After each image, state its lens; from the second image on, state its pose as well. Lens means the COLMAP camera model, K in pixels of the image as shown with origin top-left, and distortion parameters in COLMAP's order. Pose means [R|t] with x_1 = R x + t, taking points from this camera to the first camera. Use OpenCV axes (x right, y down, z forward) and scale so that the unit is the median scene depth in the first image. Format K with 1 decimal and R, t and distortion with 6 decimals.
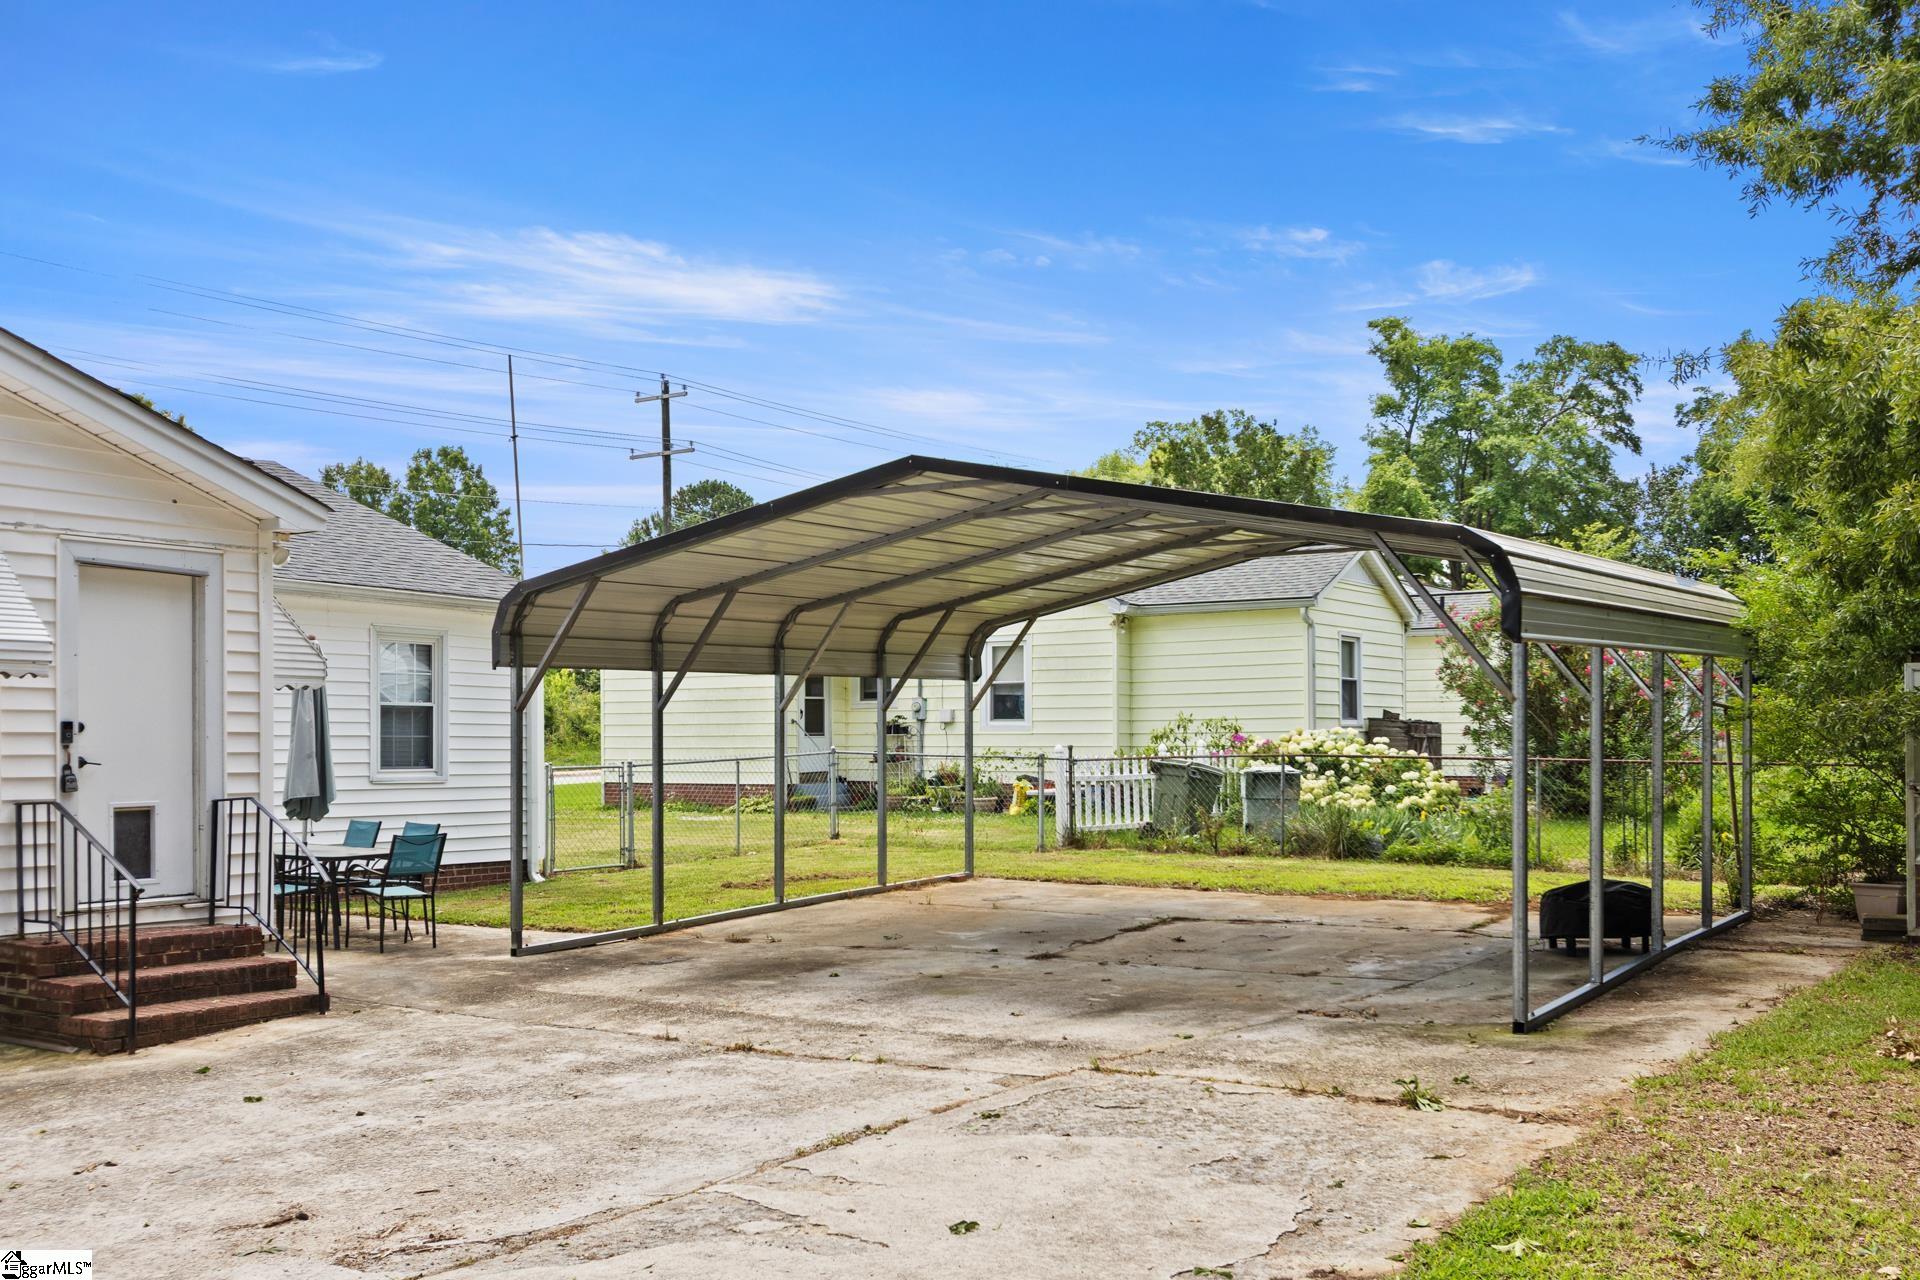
lens RADIAL K [[1825.0, 0, 945.9], [0, 1825.0, 728.1], [0, 0, 1]] dist [0.007396, 0.000000]
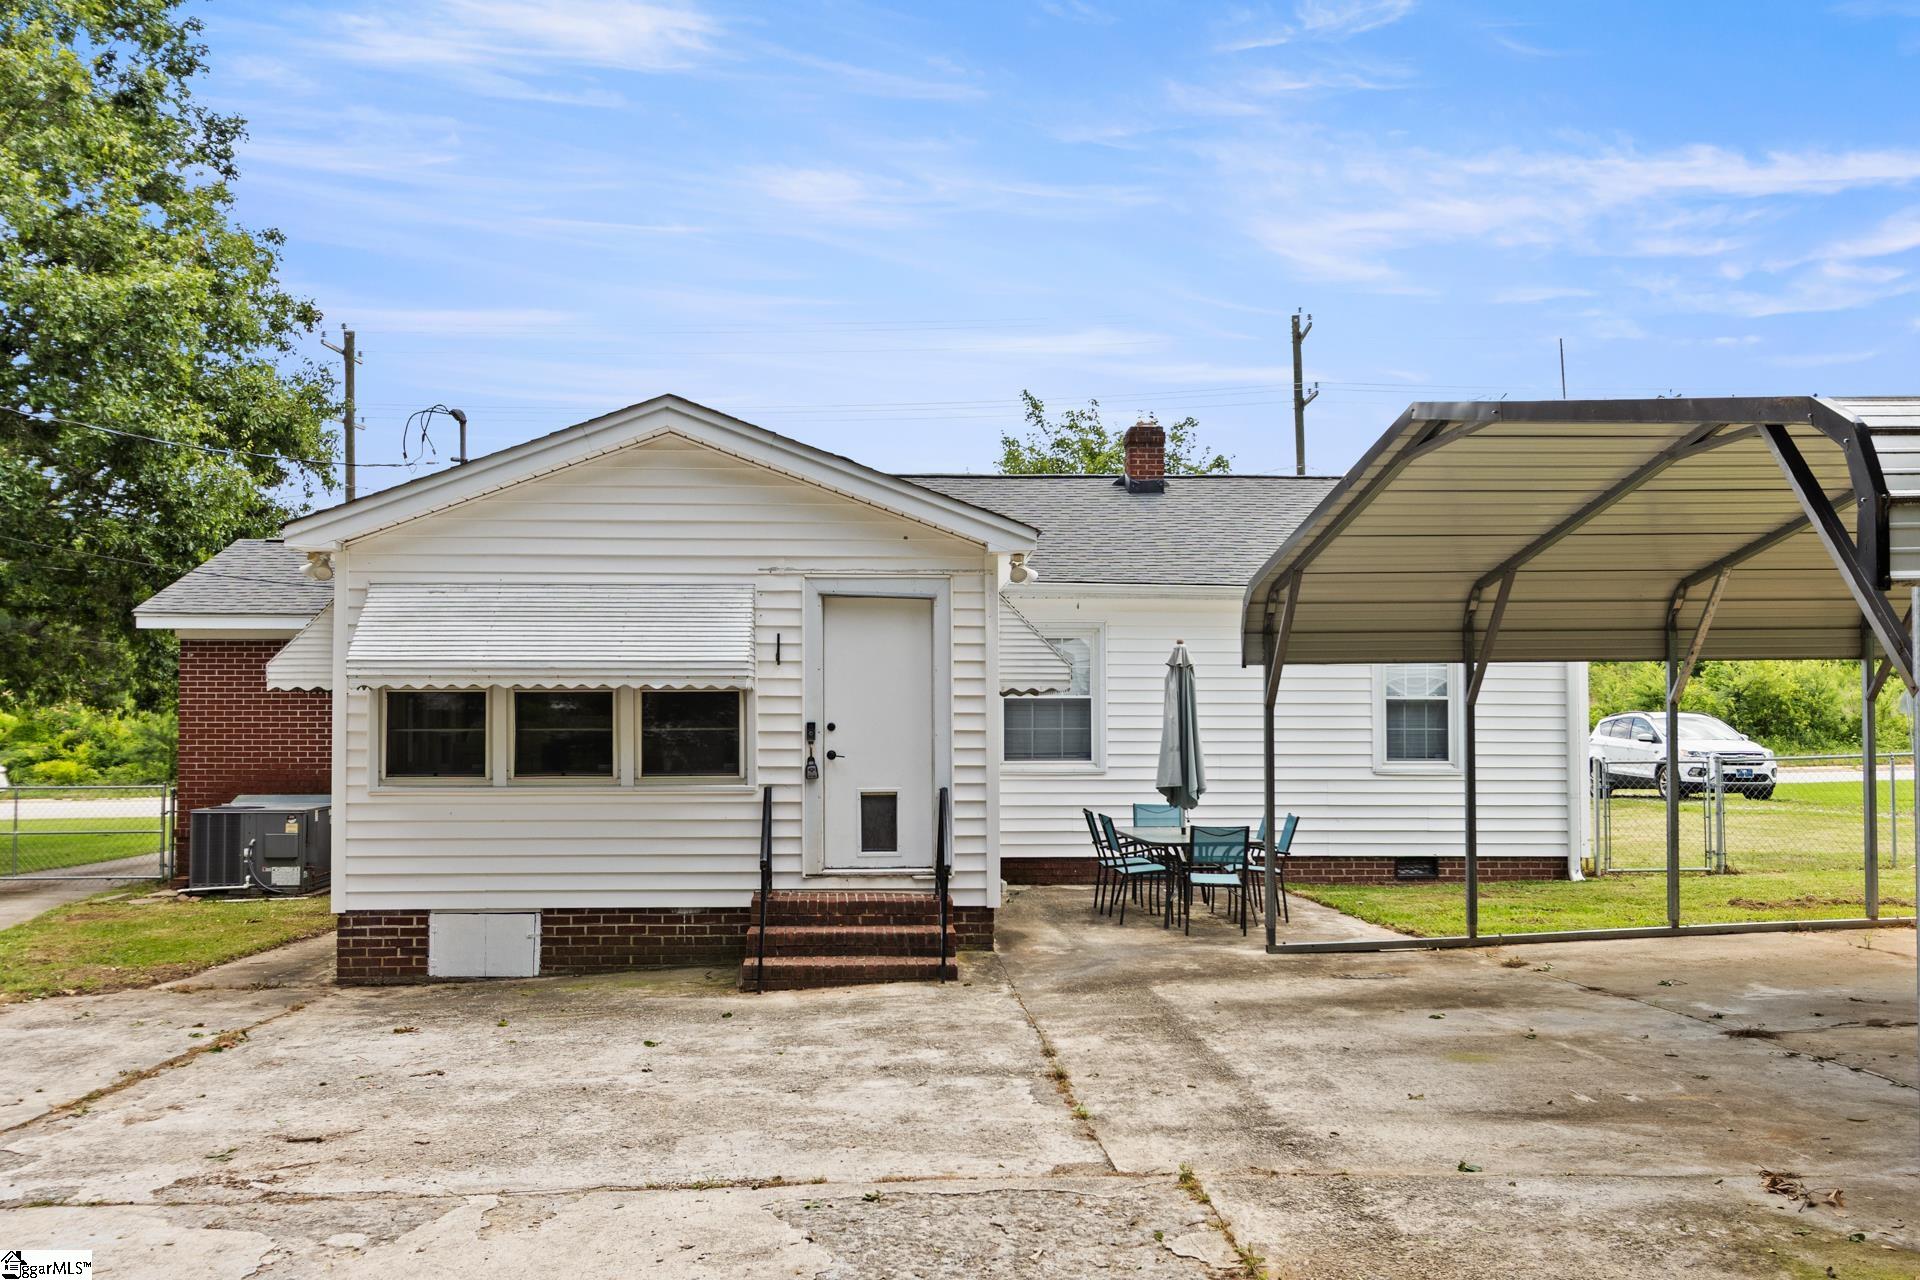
lens RADIAL K [[1611.6, 0, 966.3], [0, 1611.6, 688.8], [0, 0, 1]] dist [0.009269, 0.005760]
pose [[0.608558, -0.016709, -0.793333, 0.360589], [0.005805, 0.999845, -0.016605, -0.006151], [0.793488, 0.005499, 0.608561, 0.320663]]
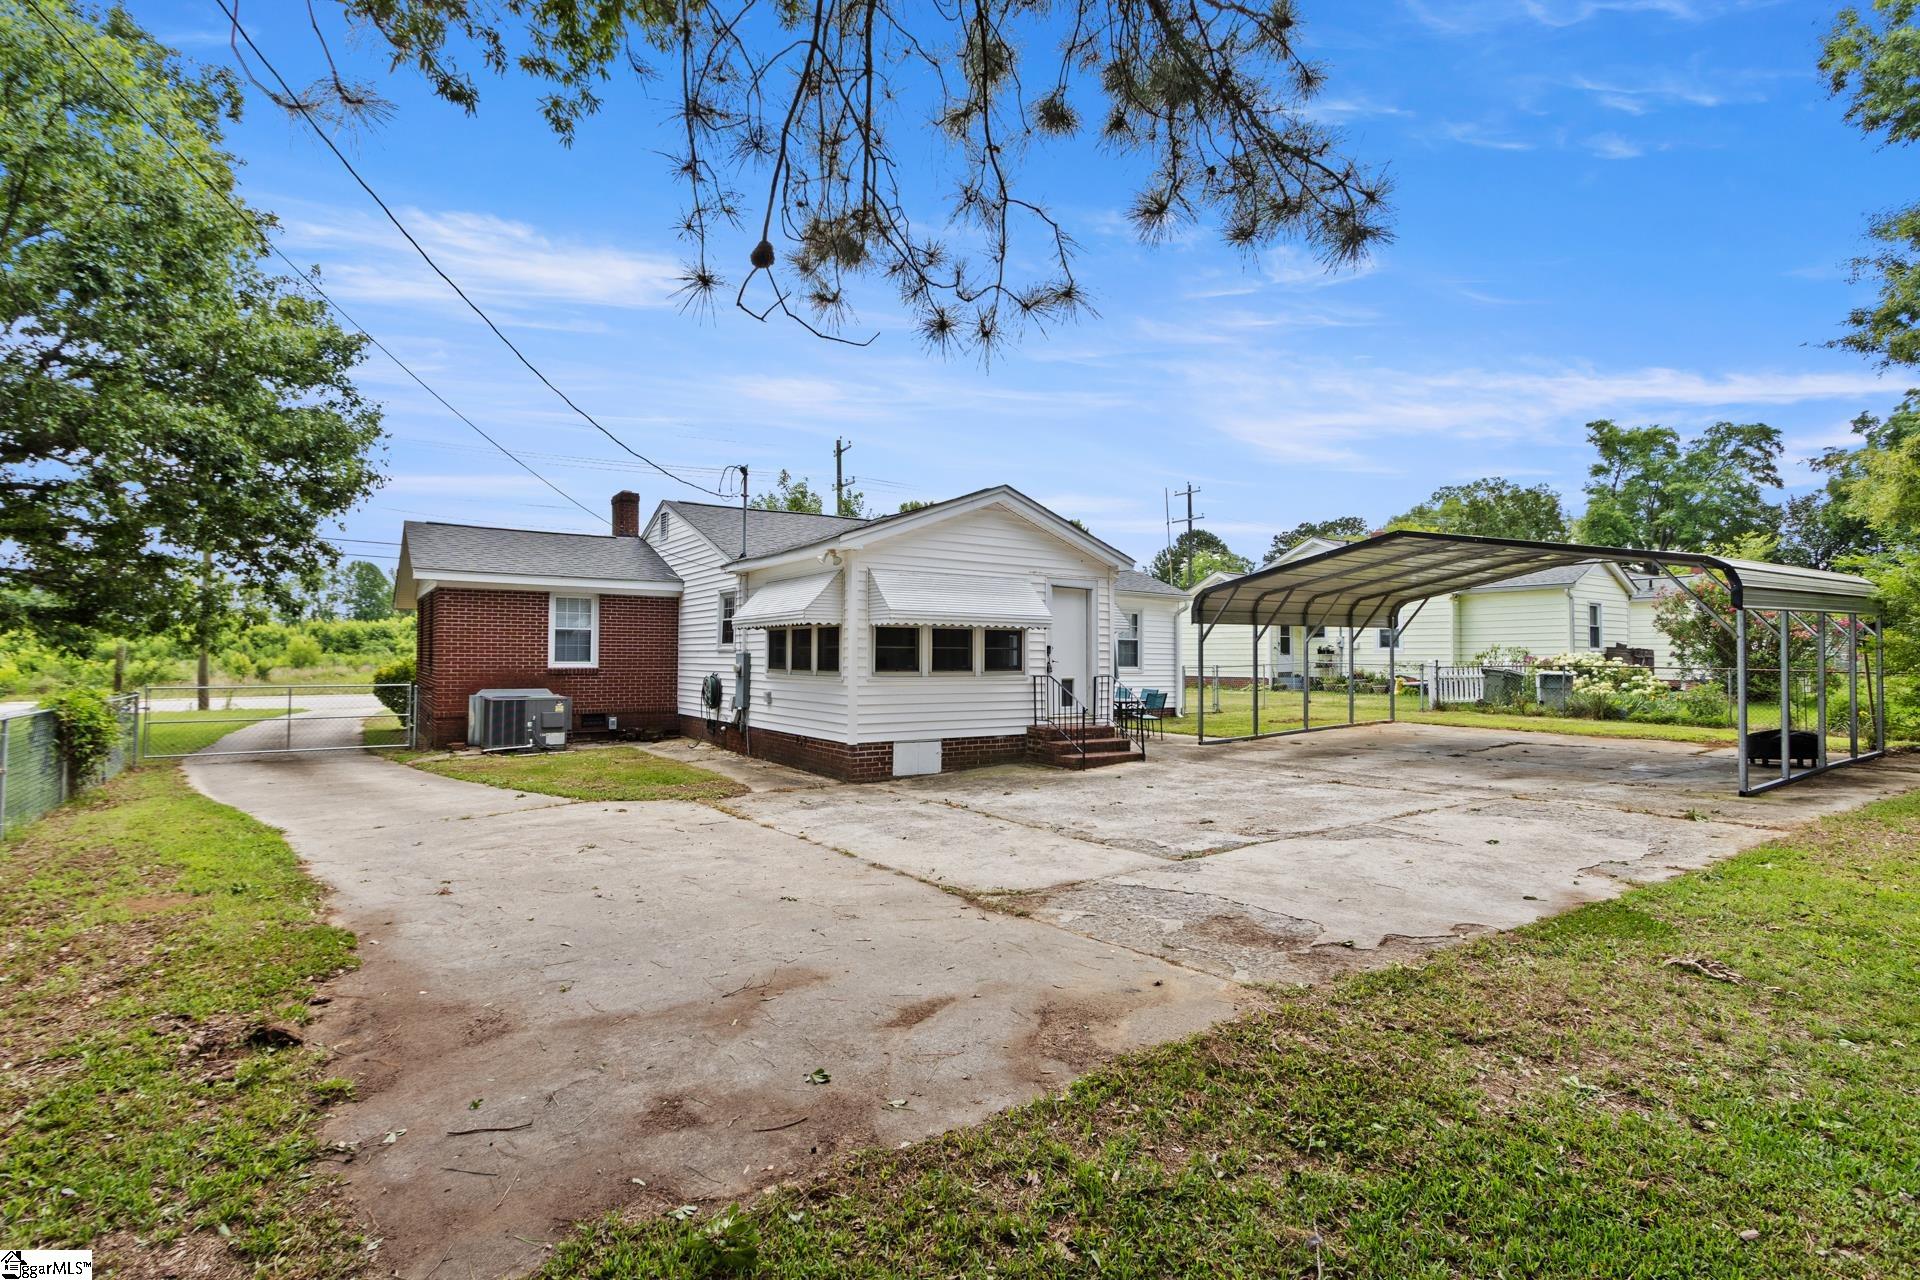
lens RADIAL K [[894.8, 0, 951.2], [0, 894.8, 635.1], [0, 0, 1]] dist [0.004164, -0.001487]
pose [[0.927726, -0.001306, -0.373260, -0.098964], [-0.005486, 0.999838, -0.017135, 0.003110], [0.373222, 0.017945, 0.927569, -0.201918]]
